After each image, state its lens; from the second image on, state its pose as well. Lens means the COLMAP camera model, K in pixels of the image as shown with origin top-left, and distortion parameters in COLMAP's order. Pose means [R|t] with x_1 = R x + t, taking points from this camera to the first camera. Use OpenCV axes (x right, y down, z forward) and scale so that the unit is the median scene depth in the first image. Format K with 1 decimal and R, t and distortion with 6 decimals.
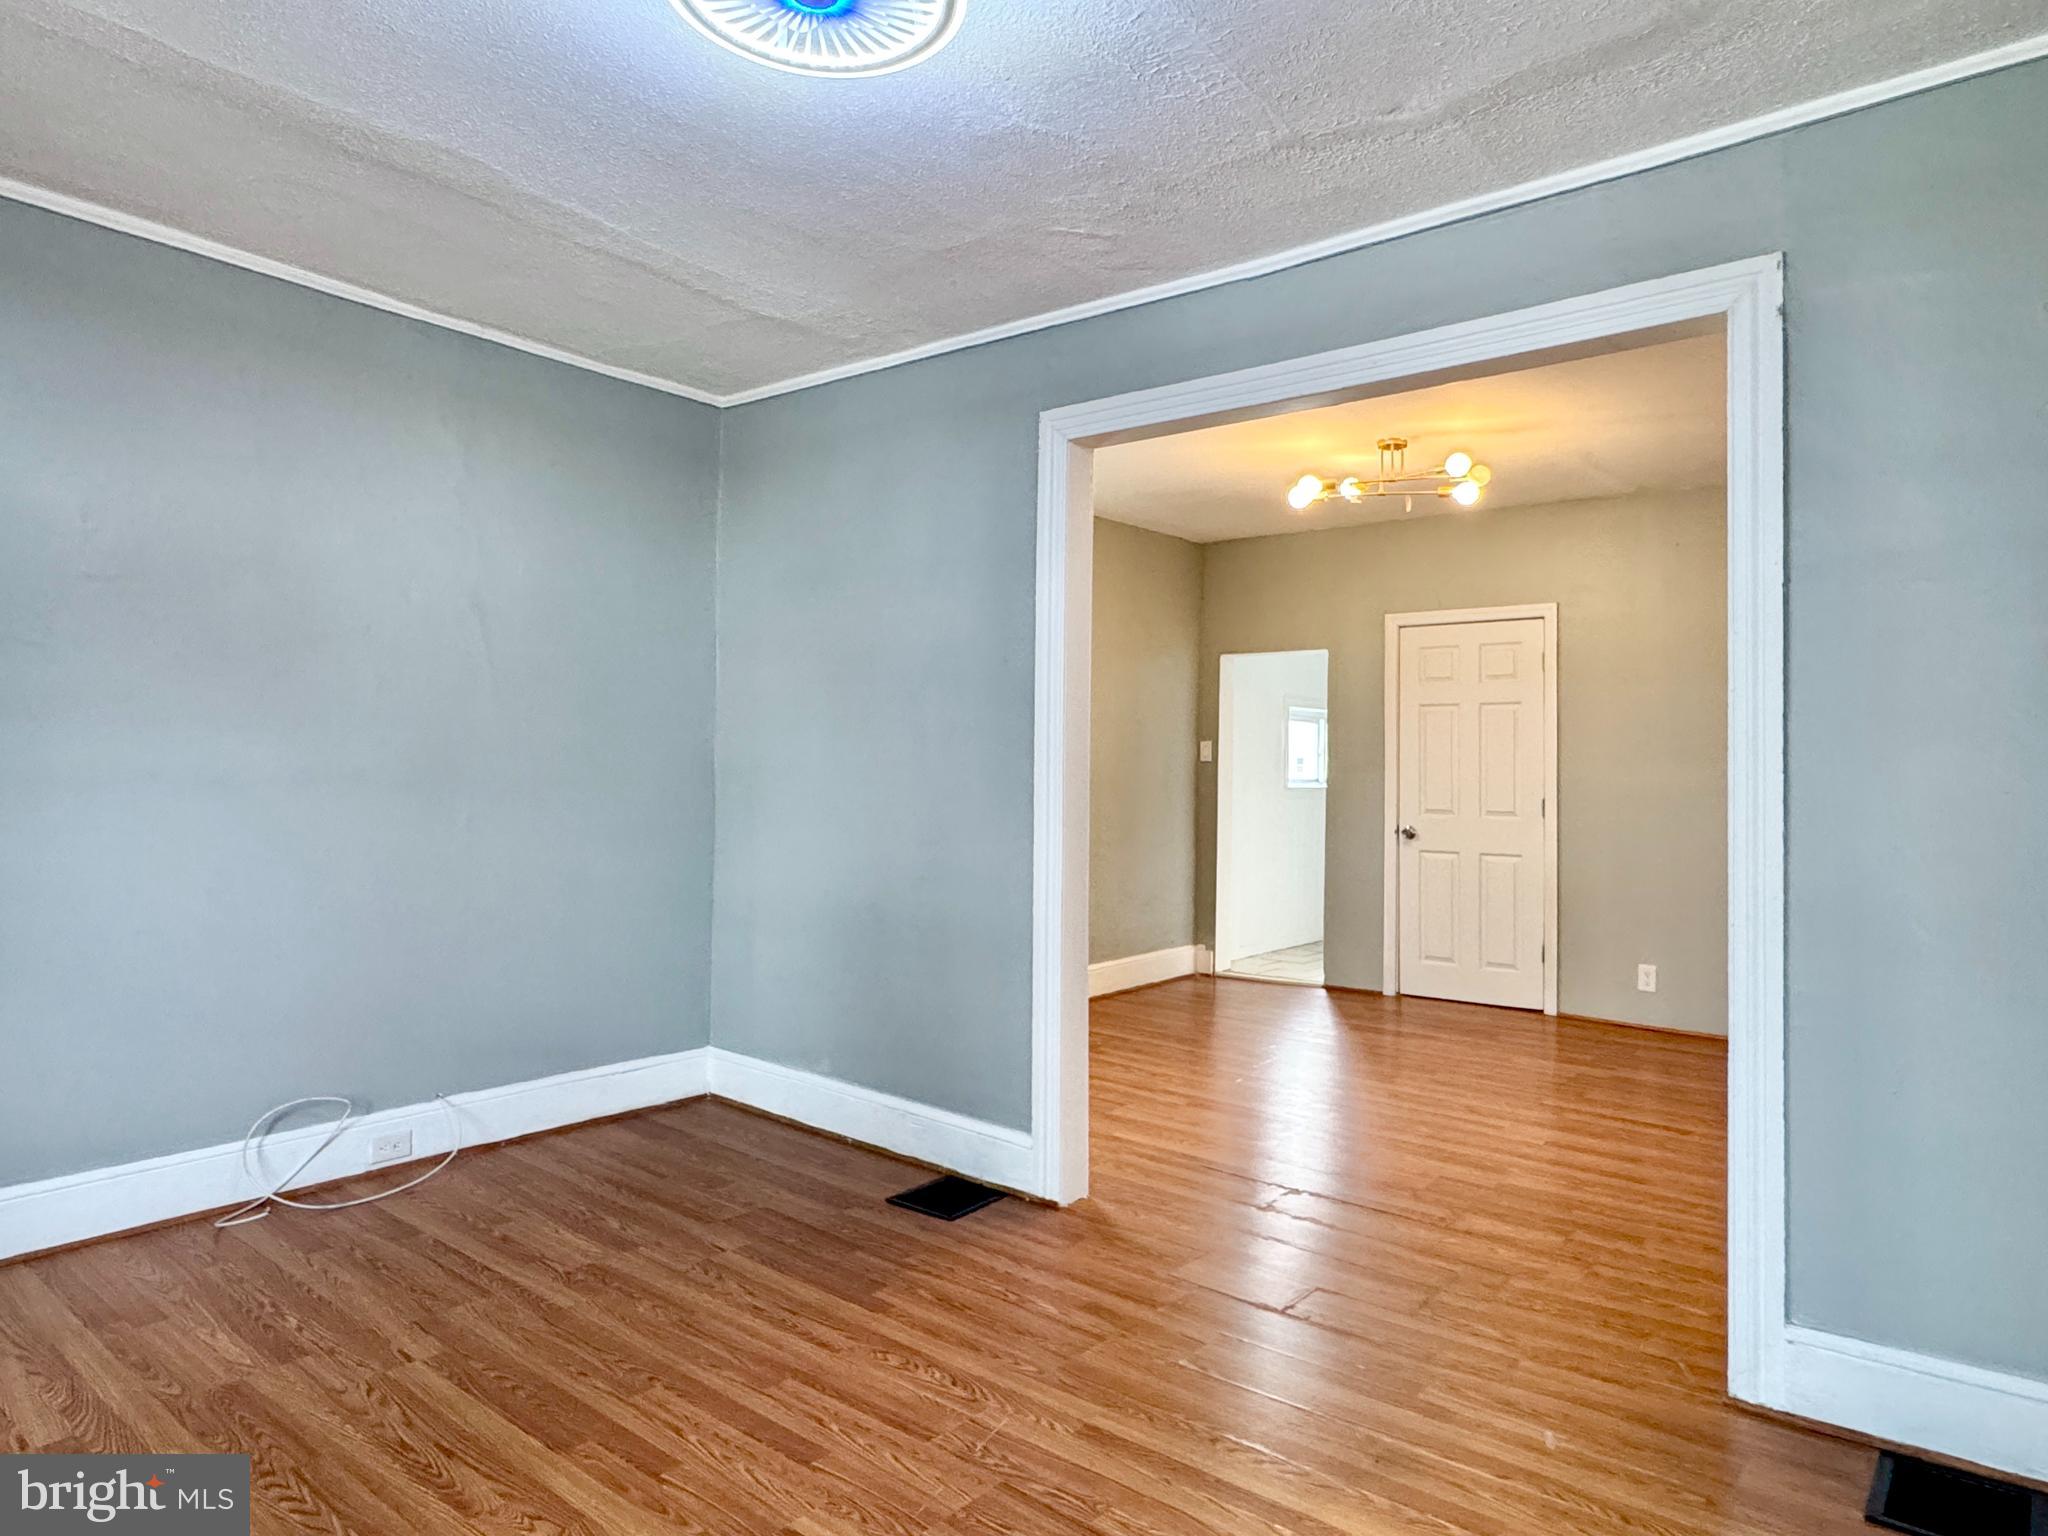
lens RADIAL K [[1217.2, 0, 1024.0], [0, 1217.2, 768.0], [0, 0, 1]] dist [-0.001561, 0.000433]
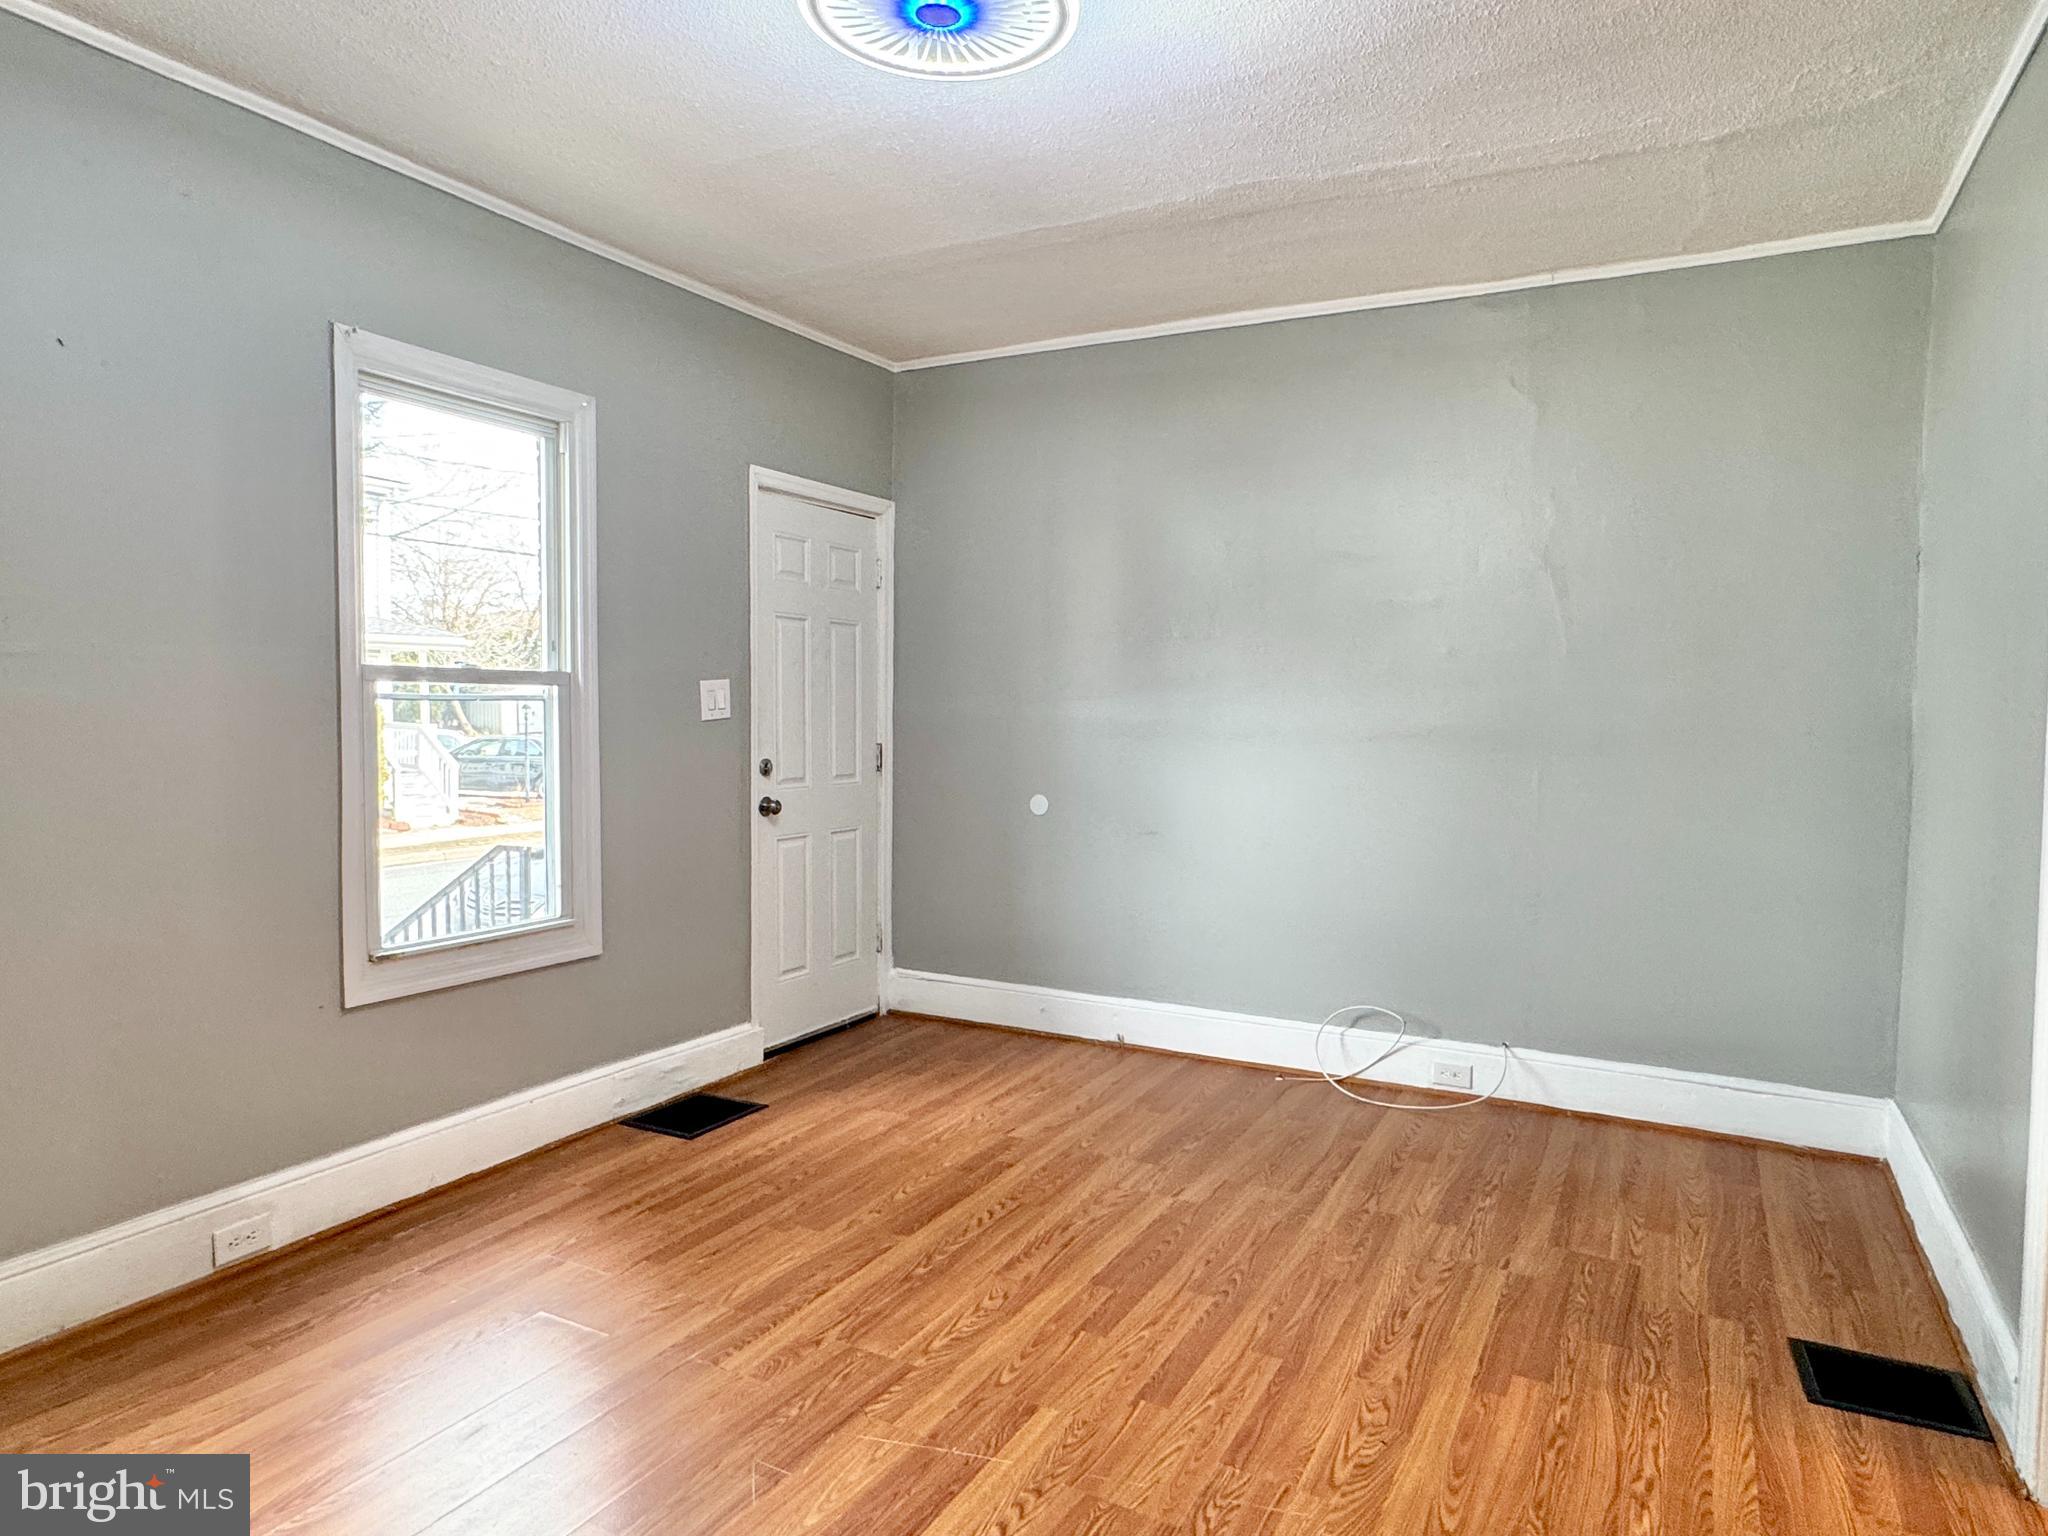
lens RADIAL K [[1217.2, 0, 1024.0], [0, 1217.2, 768.0], [0, 0, 1]] dist [-0.001561, 0.000433]
pose [[0.197123, 0.034003, -0.979789, 0.558473], [-0.008648, 0.999420, 0.032944, 0.005701], [0.980341, 0.001979, 0.197302, 0.495273]]
